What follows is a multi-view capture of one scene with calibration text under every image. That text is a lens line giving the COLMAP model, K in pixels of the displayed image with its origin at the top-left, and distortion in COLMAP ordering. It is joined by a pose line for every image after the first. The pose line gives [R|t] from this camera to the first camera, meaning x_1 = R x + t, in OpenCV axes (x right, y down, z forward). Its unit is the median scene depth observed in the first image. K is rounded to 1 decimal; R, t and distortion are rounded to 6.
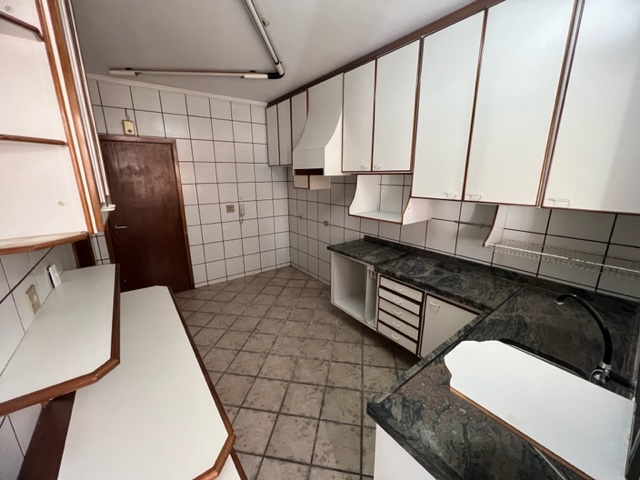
lens RADIAL K [[258.3, 0, 318.5], [0, 258.3, 238.6], [0, 0, 1]] dist [-0.001048, 0.000693]
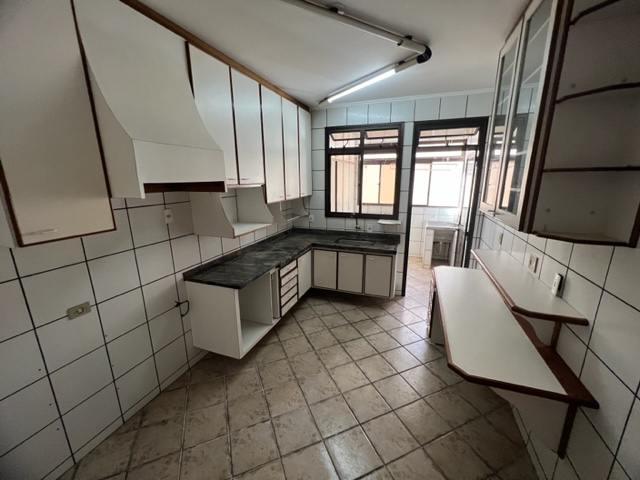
lens RADIAL K [[258.3, 0, 318.5], [0, 258.3, 238.6], [0, 0, 1]] dist [-0.001048, 0.000693]
pose [[-0.538199, -0.185573, 0.822134, -0.824912], [0.214811, 0.913042, 0.346715, -0.371500], [-0.814983, 0.363205, -0.451535, 1.360757]]
